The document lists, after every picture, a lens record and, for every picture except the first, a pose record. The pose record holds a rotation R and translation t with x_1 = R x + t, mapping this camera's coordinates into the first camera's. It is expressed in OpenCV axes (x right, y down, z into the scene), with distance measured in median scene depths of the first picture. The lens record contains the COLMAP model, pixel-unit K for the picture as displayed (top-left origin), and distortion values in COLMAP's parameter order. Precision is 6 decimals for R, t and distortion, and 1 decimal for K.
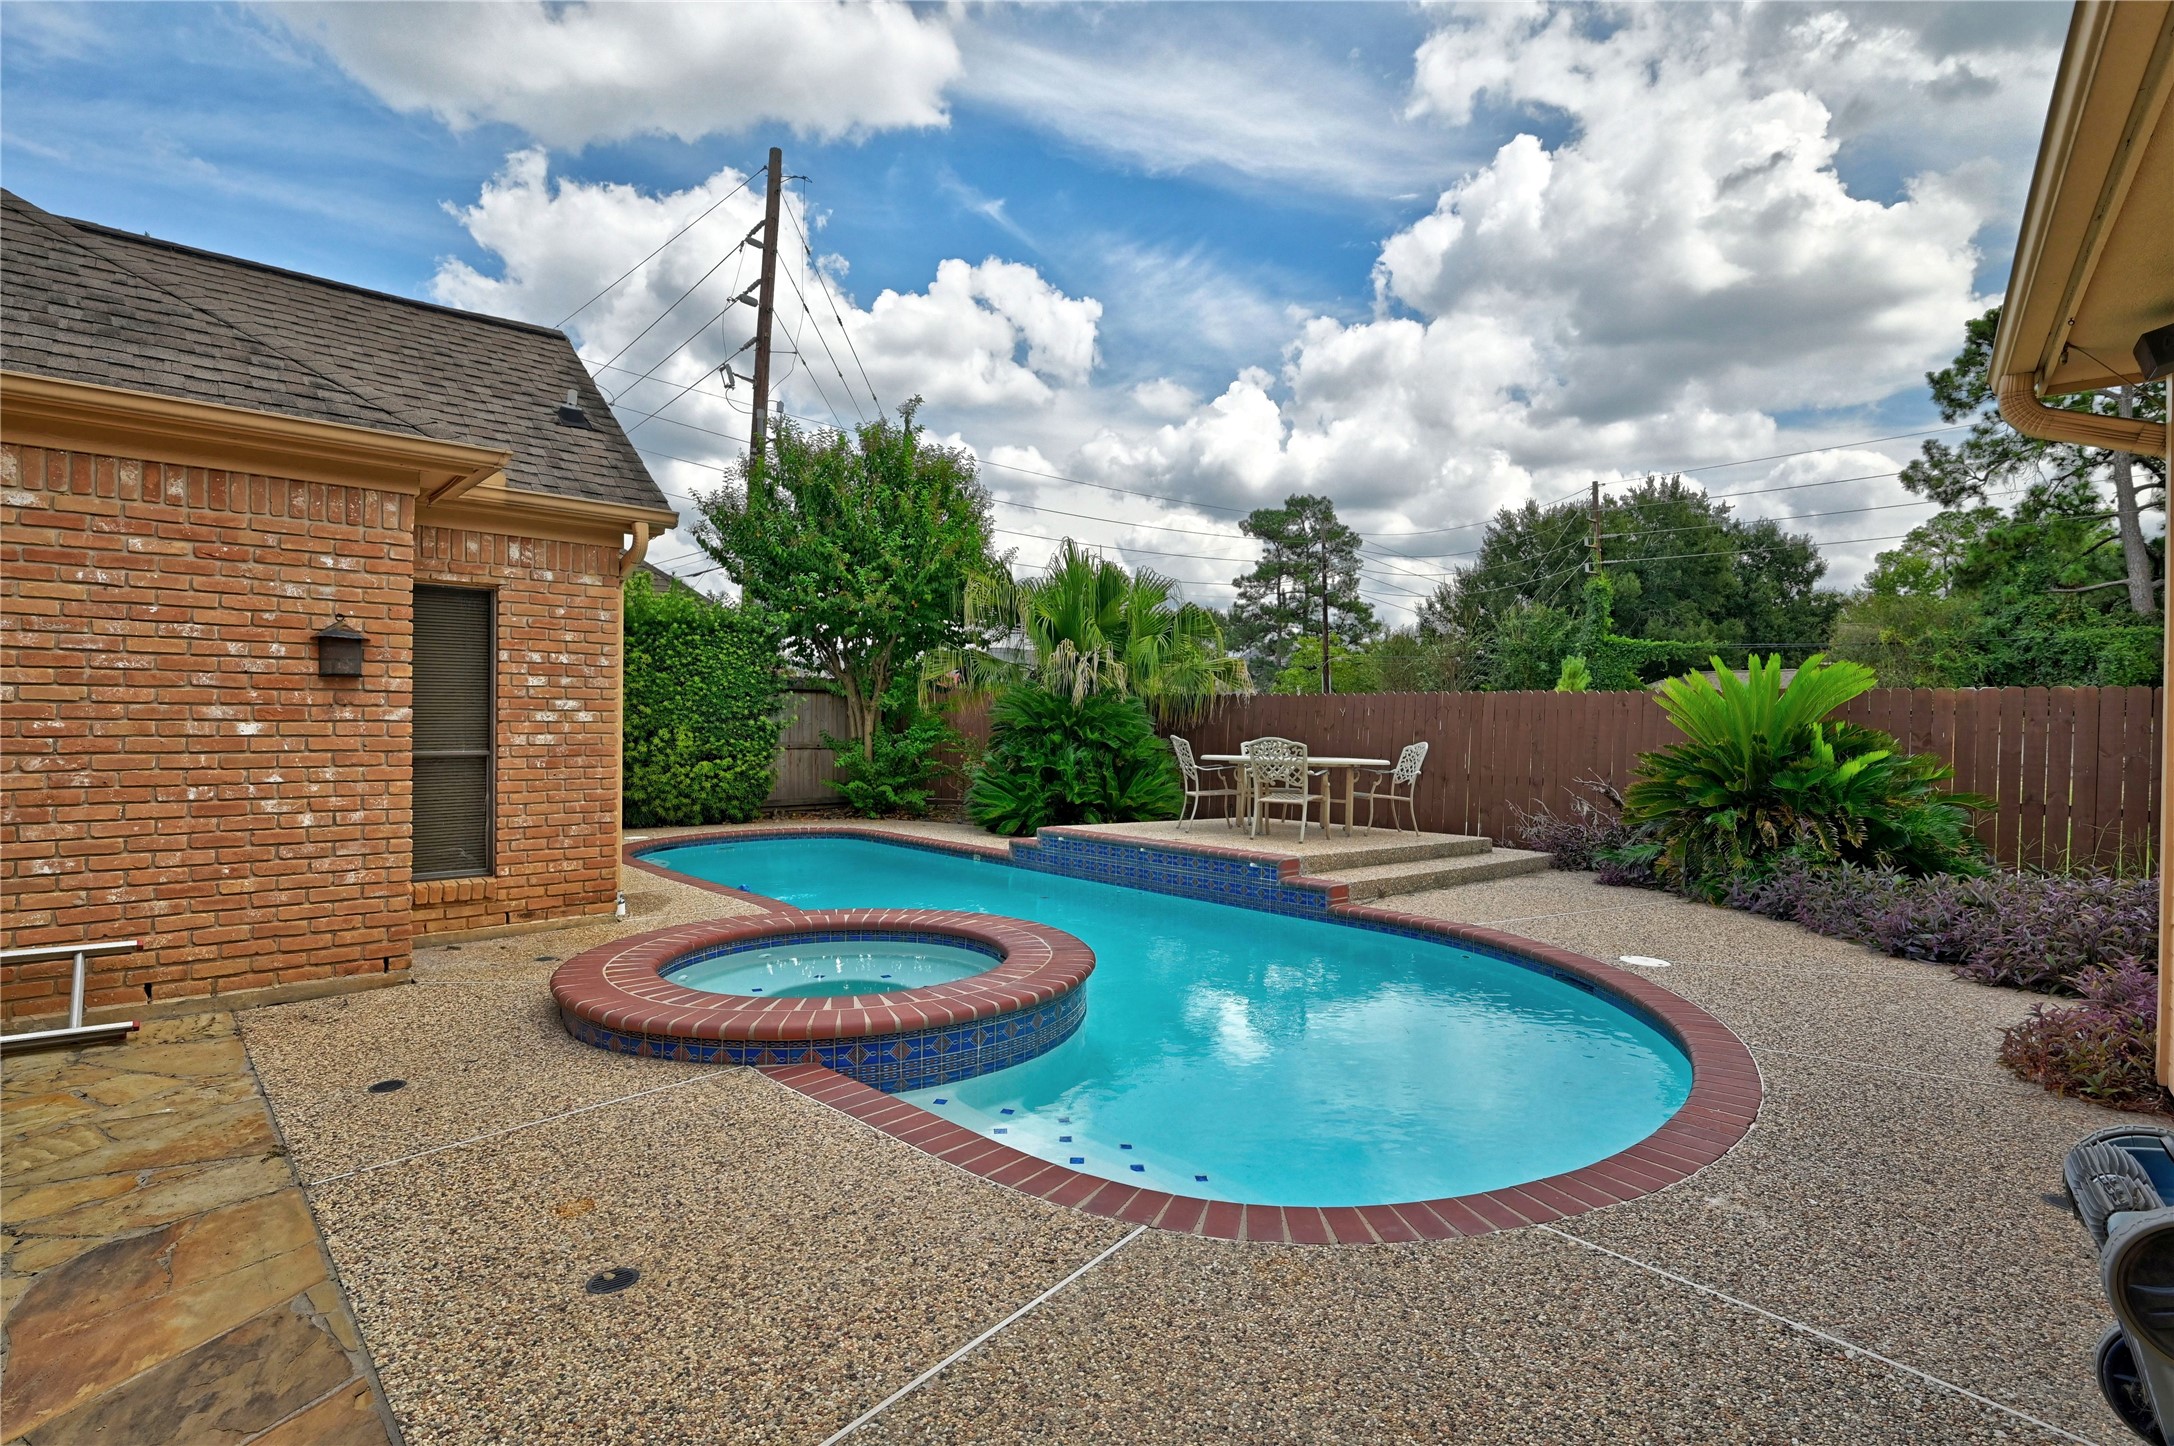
lens RADIAL K [[1029.0, 0, 1087.0], [0, 1029.0, 723.0], [0, 0, 1]] dist [0.000313, 0.000042]
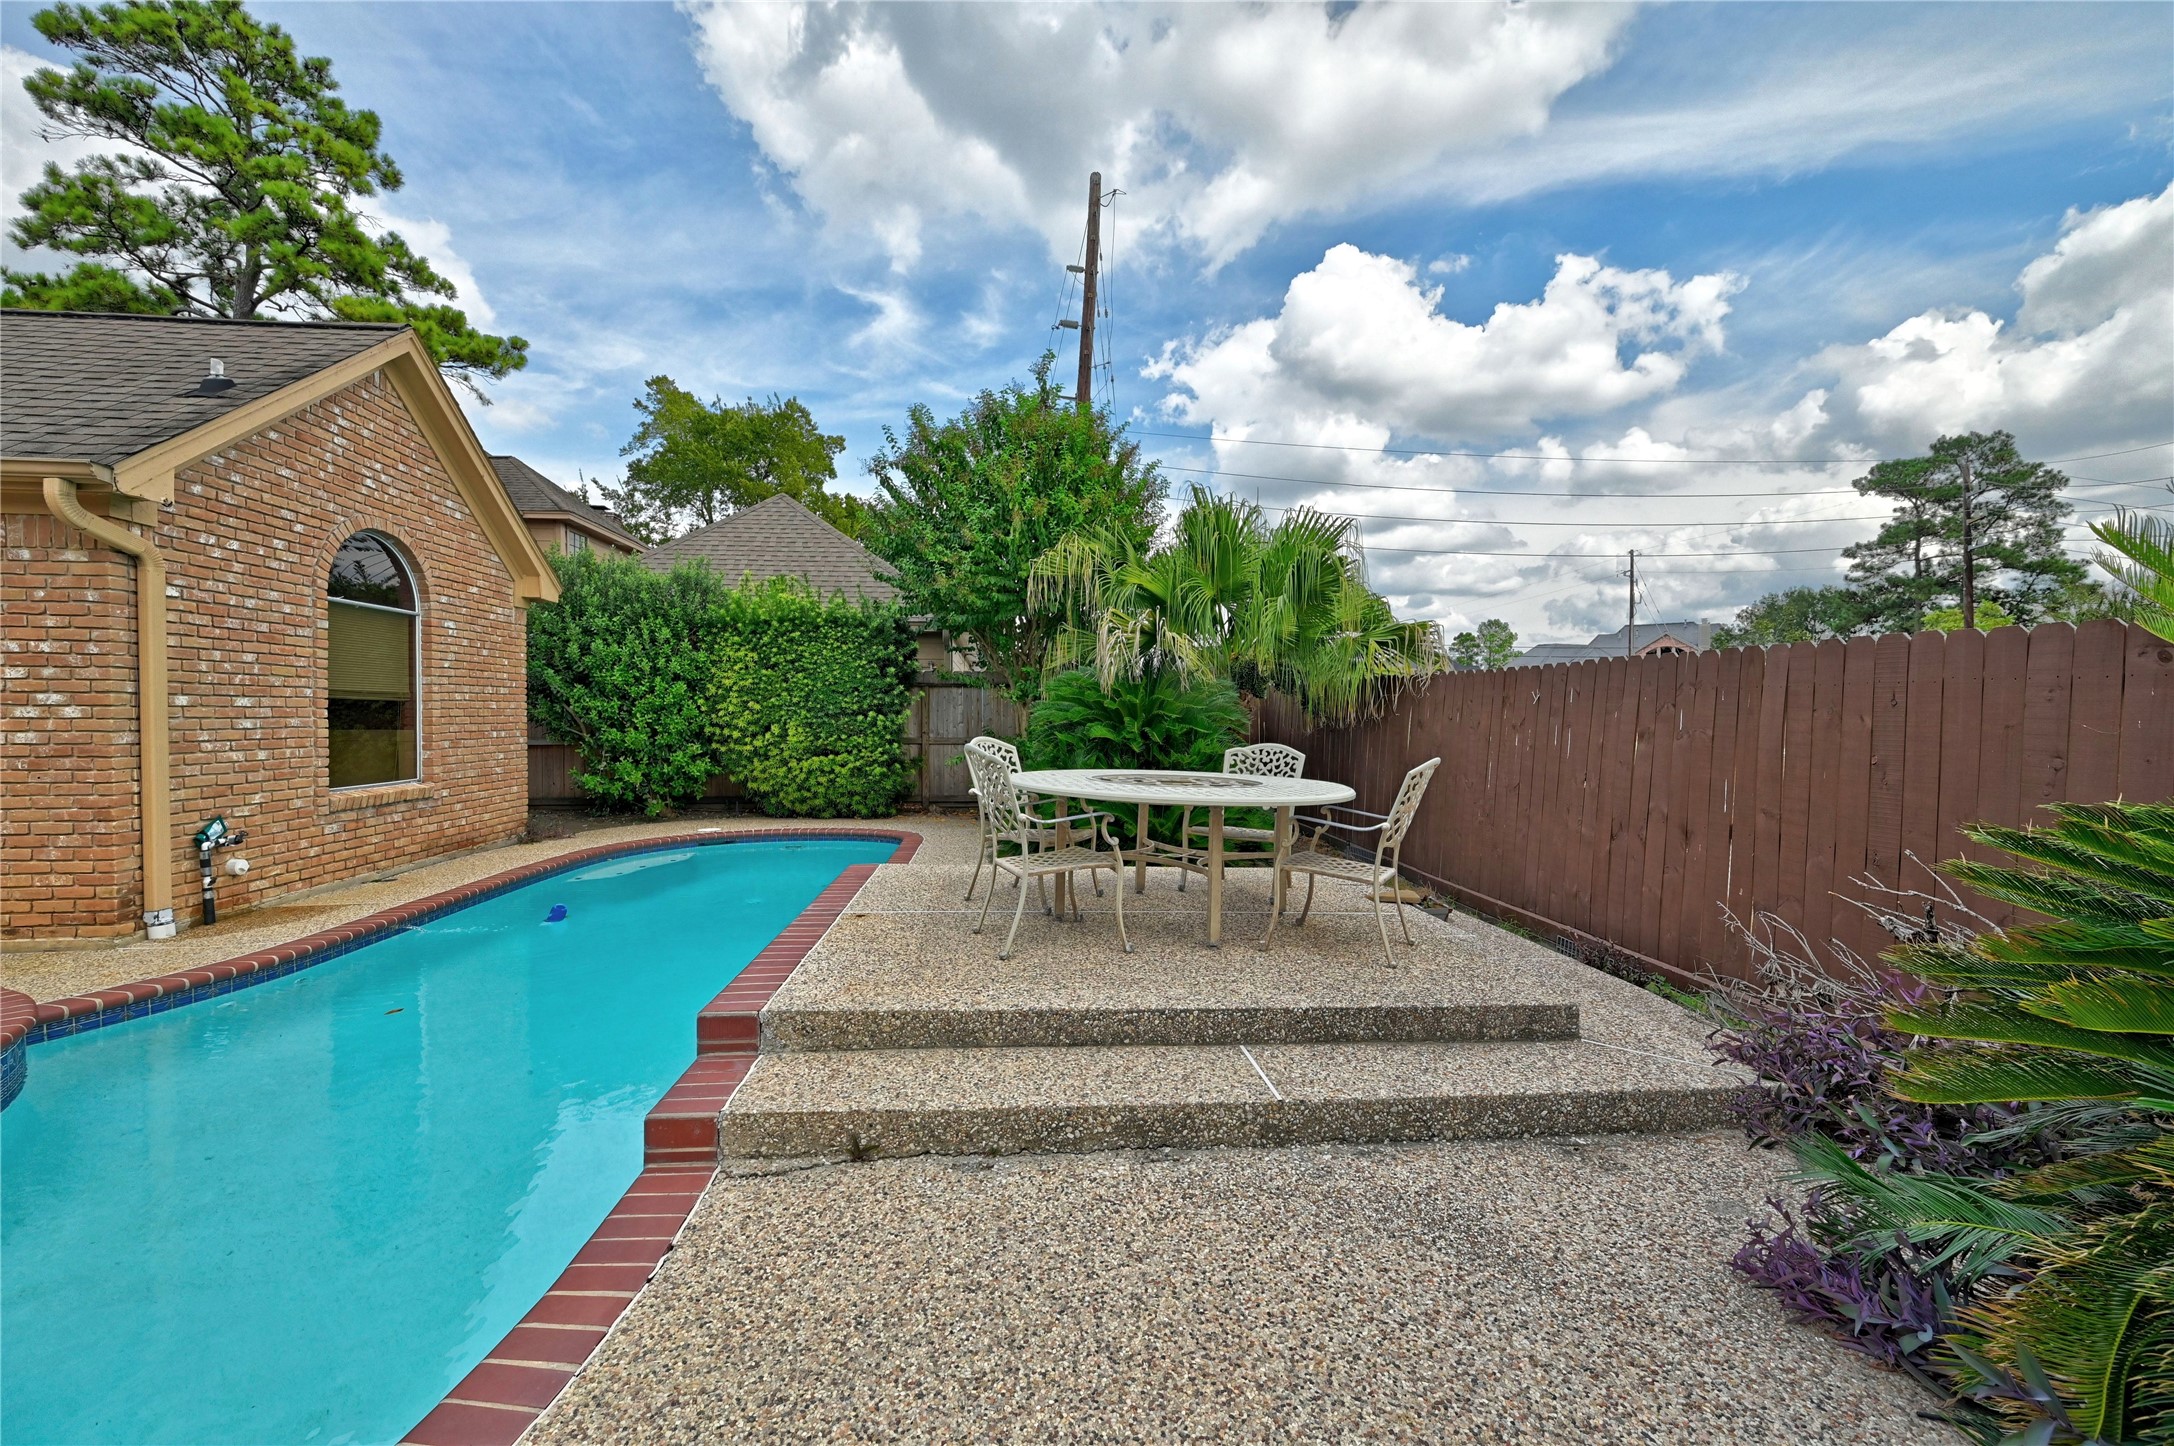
lens RADIAL K [[847.3, 0, 1087.0], [0, 847.3, 723.0], [0, 0, 1]] dist [-0.000285, 0.000123]
pose [[0.811487, 0.002419, -0.584366, 0.320999], [0.001014, 0.999984, 0.005547, -0.000051], [0.584370, -0.005094, 0.811472, 0.463172]]
